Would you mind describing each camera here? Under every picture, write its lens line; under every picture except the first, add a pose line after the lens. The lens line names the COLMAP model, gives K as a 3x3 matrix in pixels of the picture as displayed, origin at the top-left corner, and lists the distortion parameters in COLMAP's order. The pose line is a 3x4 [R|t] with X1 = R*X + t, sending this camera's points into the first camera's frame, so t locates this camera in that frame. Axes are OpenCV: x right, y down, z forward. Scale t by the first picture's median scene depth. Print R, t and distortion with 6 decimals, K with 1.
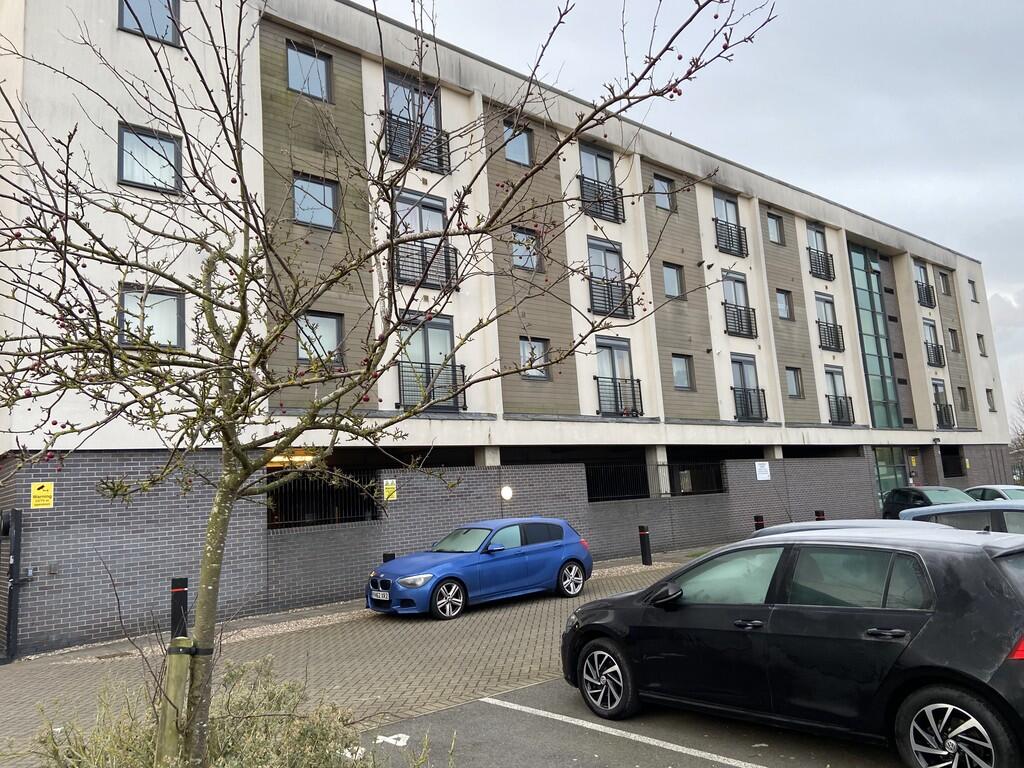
lens RADIAL K [[771.8, 0, 511.7], [0, 771.8, 384.2], [0, 0, 1]] dist [0.006089, 0.001120]
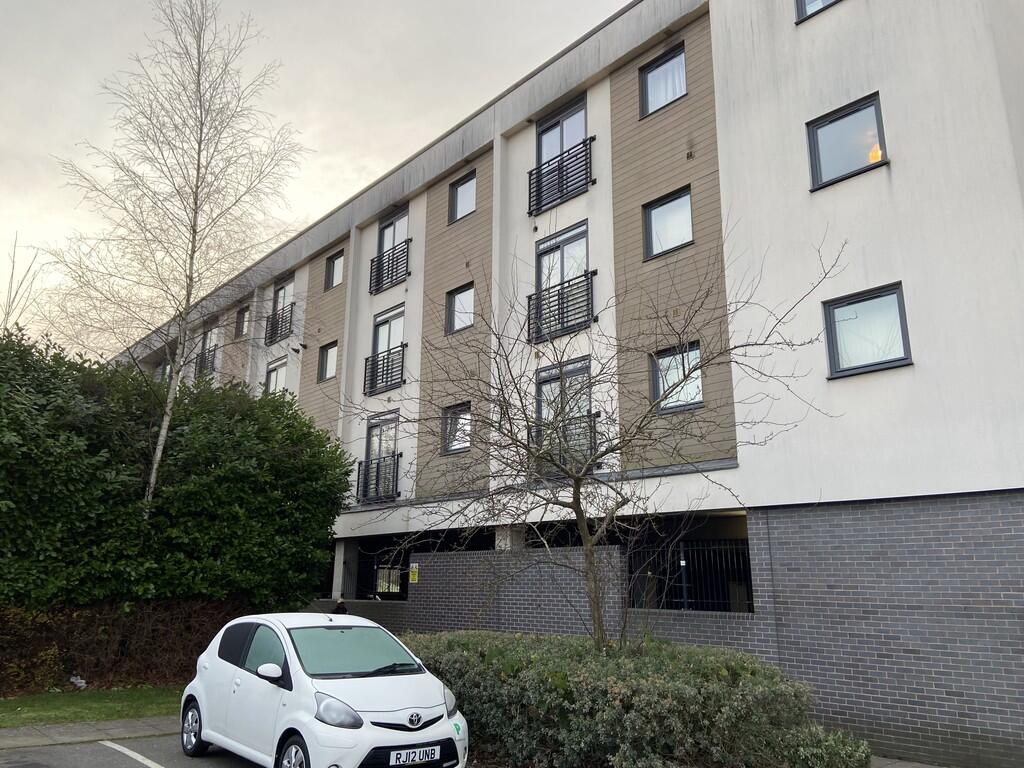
lens RADIAL K [[771.8, 0, 512.0], [0, 771.8, 382.5], [0, 0, 1]] dist [0.006089, 0.001120]
pose [[0.023296, -0.173905, -0.984487, 0.896479], [0.147116, 0.974630, -0.168683, 0.070268], [0.988845, -0.140904, 0.048290, 1.014104]]
